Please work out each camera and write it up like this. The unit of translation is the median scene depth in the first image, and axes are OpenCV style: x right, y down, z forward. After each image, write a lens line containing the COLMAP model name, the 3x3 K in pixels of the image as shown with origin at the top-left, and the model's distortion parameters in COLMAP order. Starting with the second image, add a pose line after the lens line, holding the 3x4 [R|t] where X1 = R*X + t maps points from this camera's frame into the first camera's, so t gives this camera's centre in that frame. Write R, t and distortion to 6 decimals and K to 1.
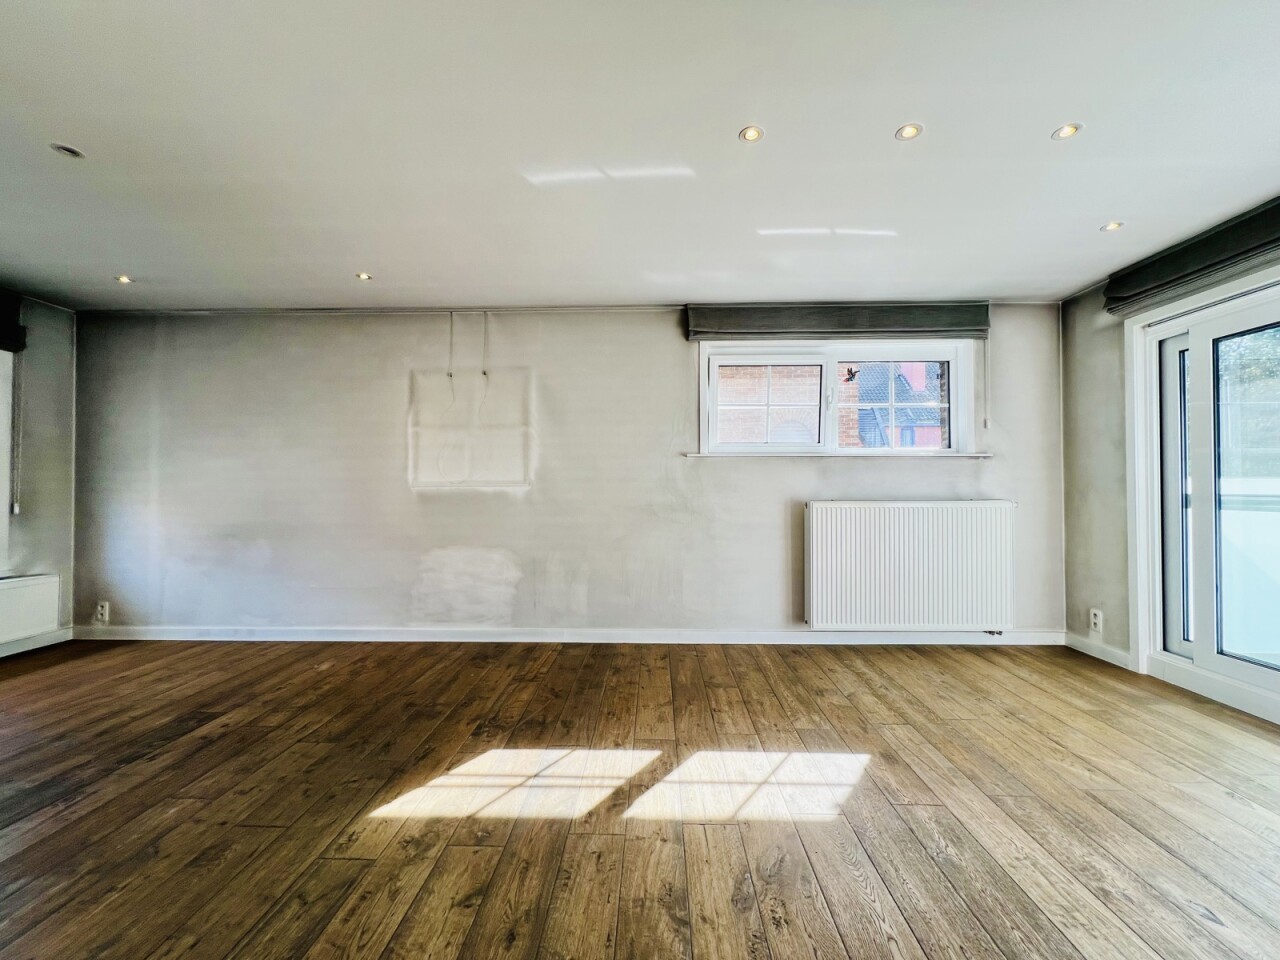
lens RADIAL K [[513.0, 0, 641.7], [0, 513.0, 479.9], [0, 0, 1]] dist [-0.000986, 0.000434]
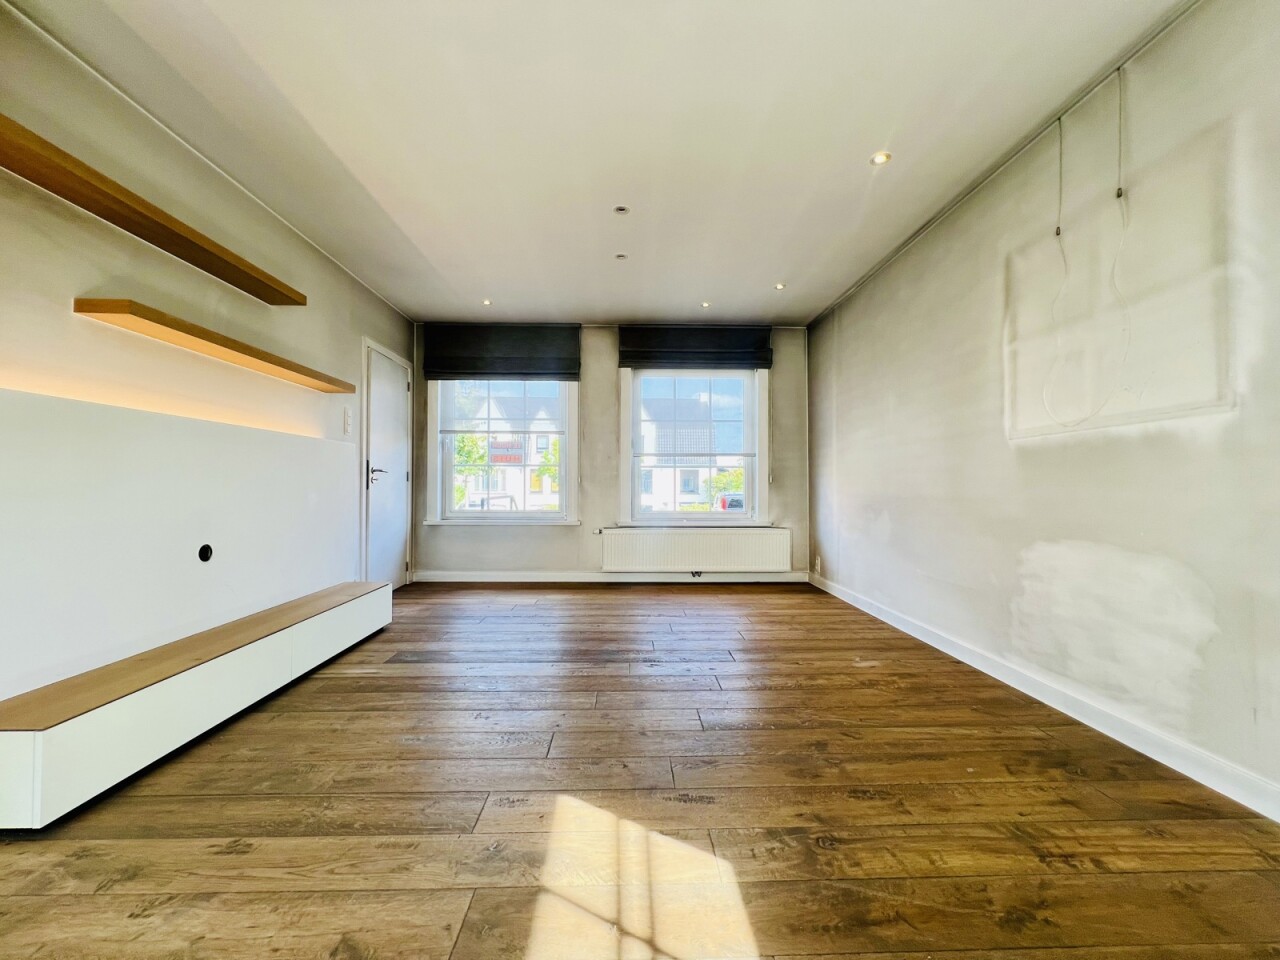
lens RADIAL K [[513.0, 0, 640.4], [0, 513.0, 480.4], [0, 0, 1]] dist [-0.000986, 0.000434]
pose [[0.055832, -0.011711, -0.998371, 0.156044], [0.014597, 0.999834, -0.010912, 0.065343], [0.998333, -0.013964, 0.055994, 0.520877]]
